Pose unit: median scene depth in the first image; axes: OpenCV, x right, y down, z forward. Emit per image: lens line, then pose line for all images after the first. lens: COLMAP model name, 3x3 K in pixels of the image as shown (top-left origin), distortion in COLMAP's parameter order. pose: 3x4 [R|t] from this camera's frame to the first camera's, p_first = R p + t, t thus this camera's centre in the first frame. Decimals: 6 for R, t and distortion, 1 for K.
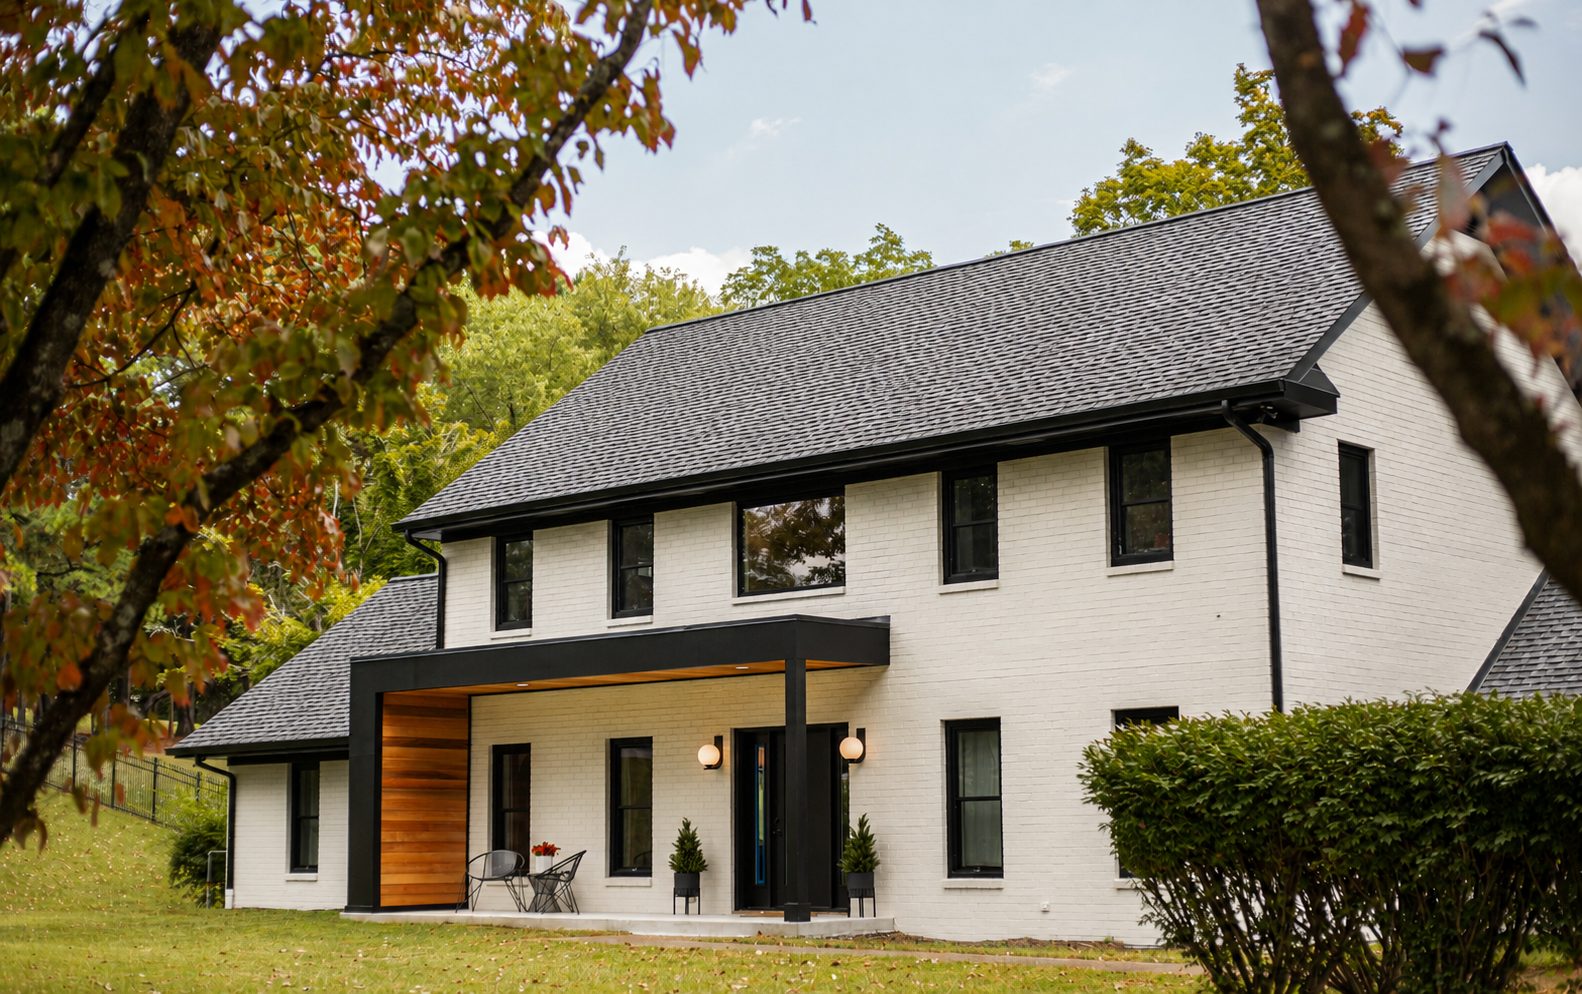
lens RADIAL K [[2404.2, 0, 791.0], [0, 2404.2, 497.0], [0, 0, 1]] dist [-0.075748, -0.082666]
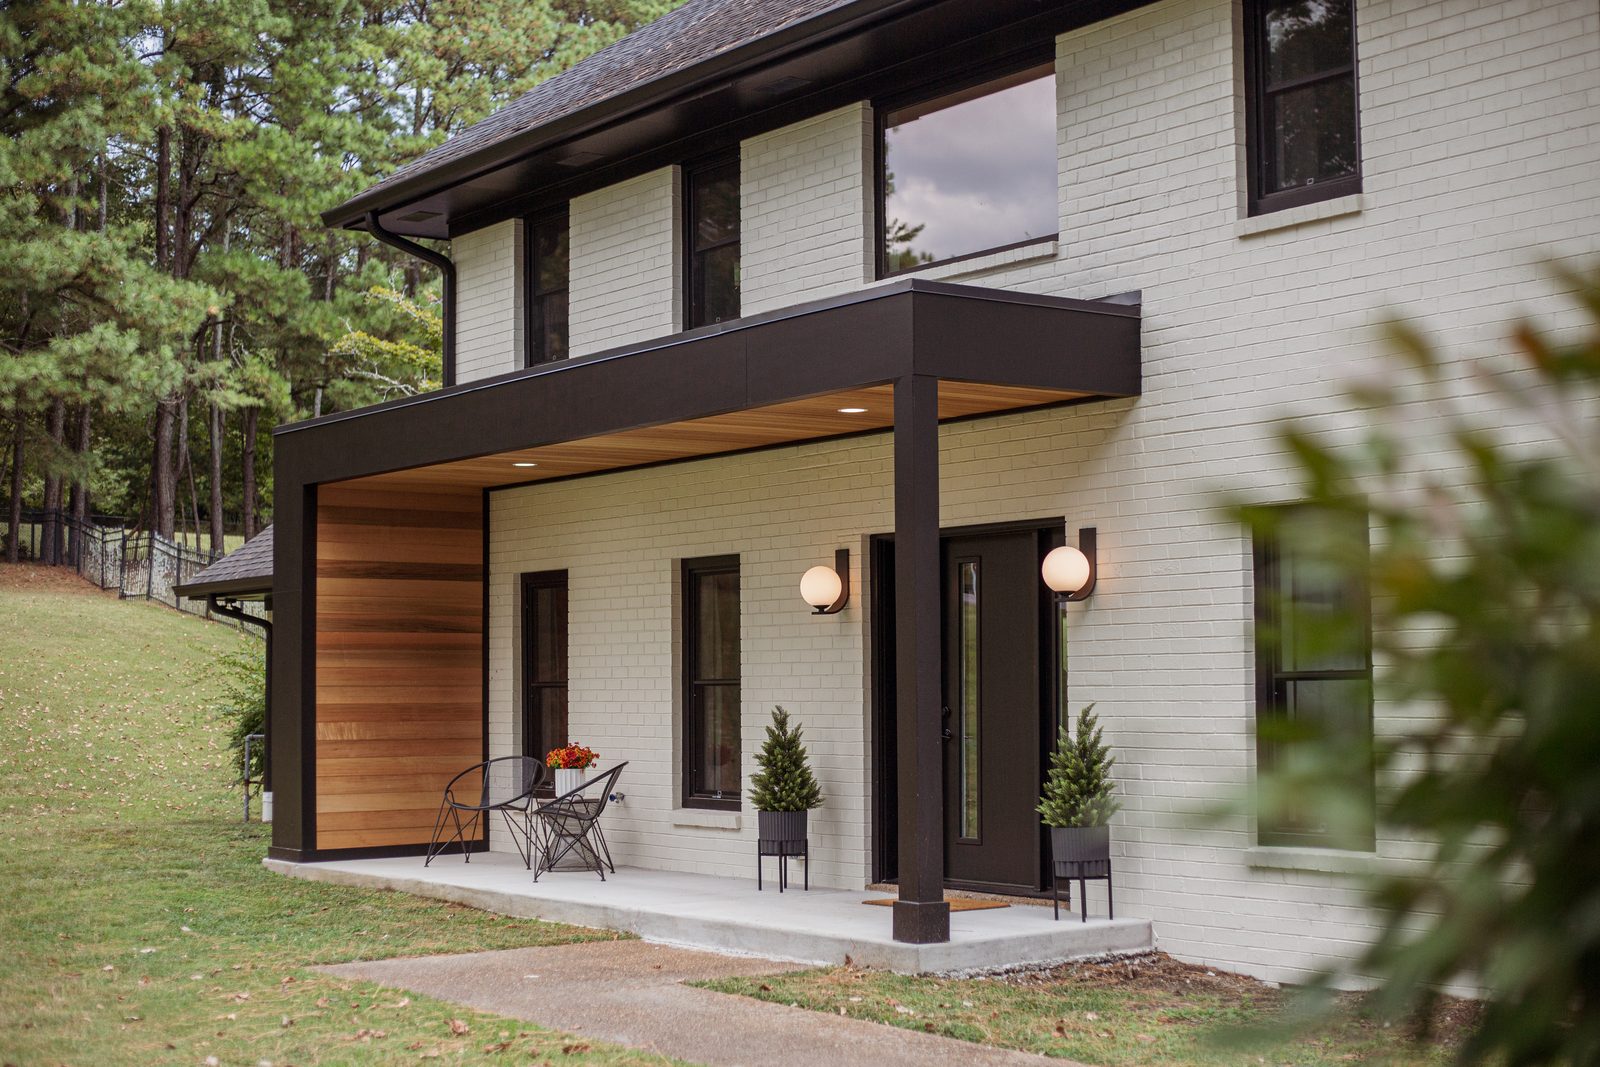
lens RADIAL K [[2375.8, 0, 812.5], [0, 2375.8, 538.9], [0, 0, 1]] dist [-0.092201, -0.025138]
pose [[0.980319, -0.012313, -0.197038, 0.070134], [0.029011, 0.996203, 0.082081, 0.058148], [0.195279, -0.086182, 0.976954, 0.527504]]
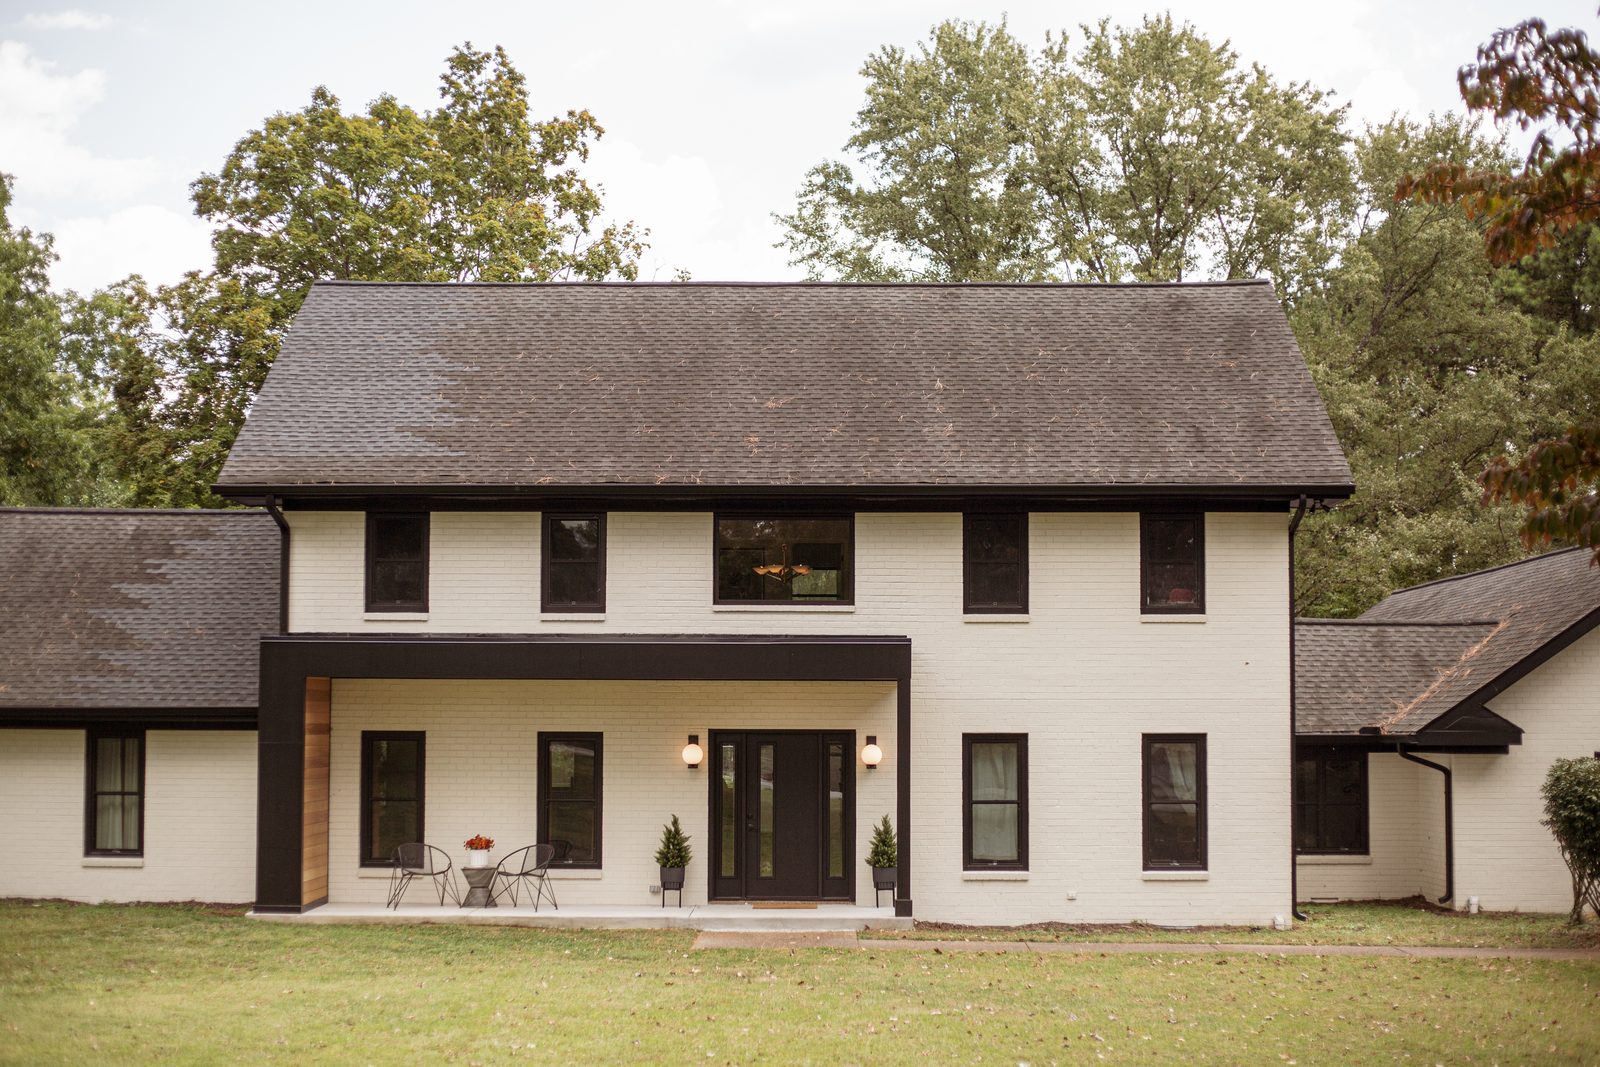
lens RADIAL K [[2435.3, 0, 800.0], [0, 2435.3, 533.5], [0, 0, 1]] dist [0.002823, -0.011592]
pose [[0.733613, 0.065355, 0.676418, -0.772705], [-0.109889, 0.993674, 0.023173, -0.019351], [-0.670624, -0.091330, 0.736154, 0.206585]]
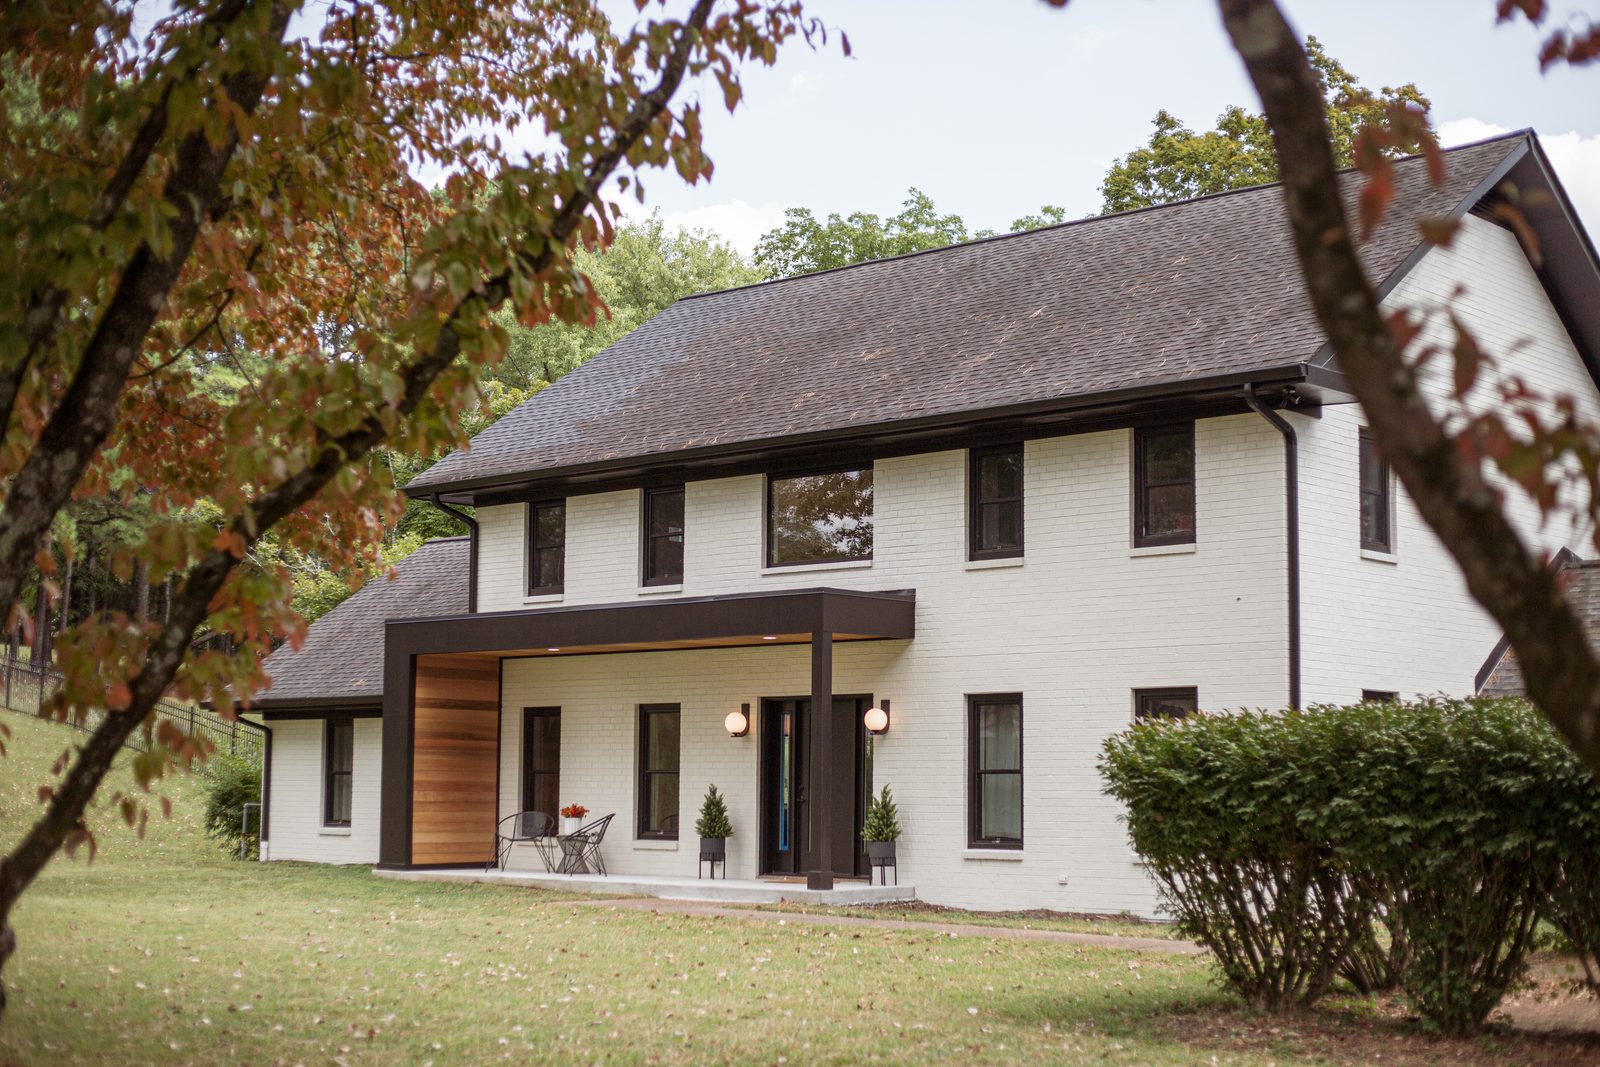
lens RADIAL K [[2375.8, 0, 812.5], [0, 2375.8, 538.9], [0, 0, 1]] dist [-0.092201, -0.025138]
pose [[0.999873, 0.015729, -0.002368, -0.000530], [-0.015625, 0.999125, 0.038784, -0.010779], [0.002976, -0.038742, 0.999245, -0.003758]]
